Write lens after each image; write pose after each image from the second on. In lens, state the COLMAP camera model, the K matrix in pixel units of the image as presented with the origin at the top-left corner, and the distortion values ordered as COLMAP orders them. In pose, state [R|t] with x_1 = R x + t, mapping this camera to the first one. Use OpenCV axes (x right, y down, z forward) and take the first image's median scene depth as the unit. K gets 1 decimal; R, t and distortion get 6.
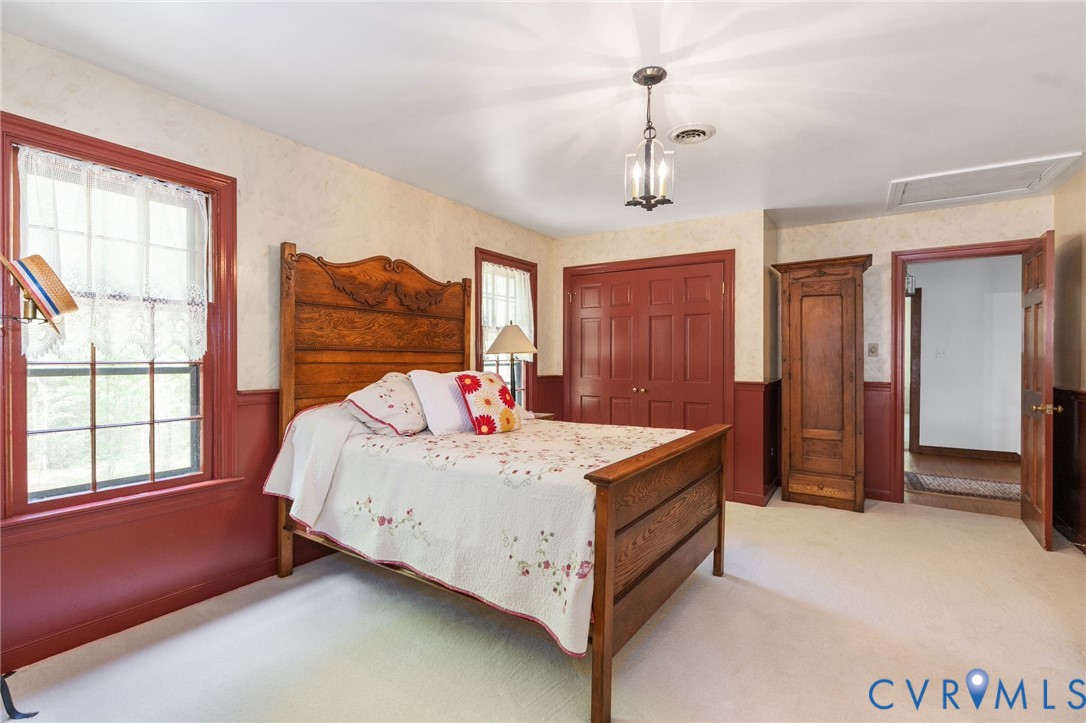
lens RADIAL K [[492.2, 0, 544.1], [0, 492.2, 359.9], [0, 0, 1]] dist [0.000903, 0.000017]
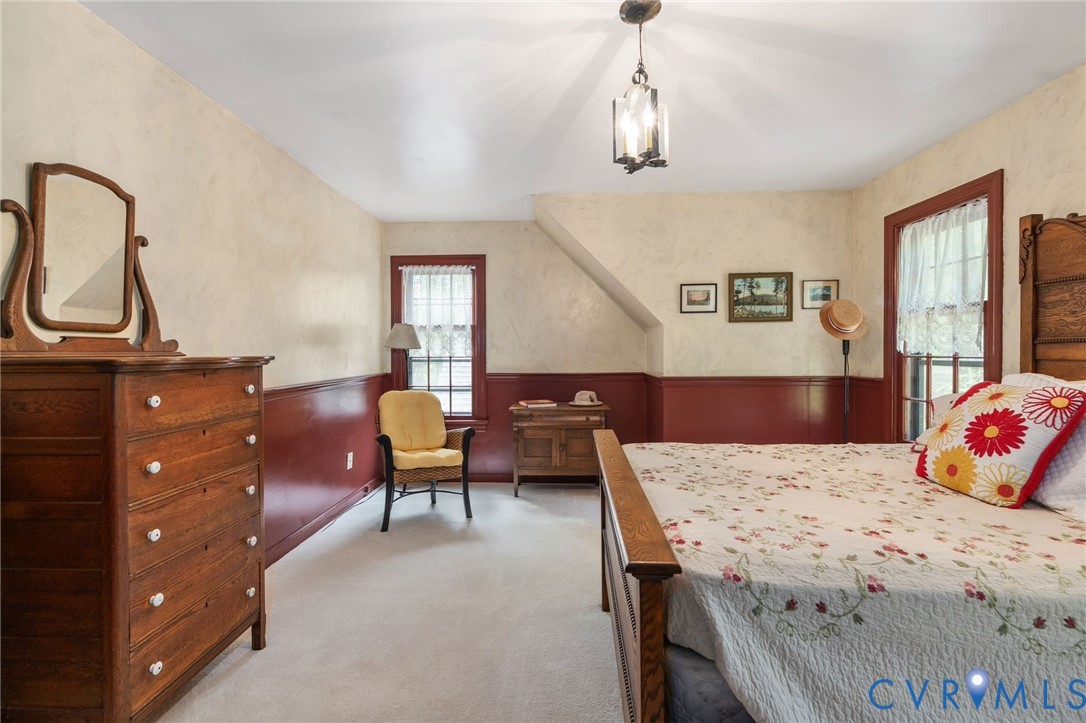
lens RADIAL K [[492.2, 0, 544.7], [0, 492.2, 355.6], [0, 0, 1]] dist [0.000903, 0.000017]
pose [[-0.851847, -0.000070, -0.523790, 0.683271], [-0.006069, 0.999934, 0.009735, -0.003631], [0.523755, 0.011472, -0.851792, 1.420344]]
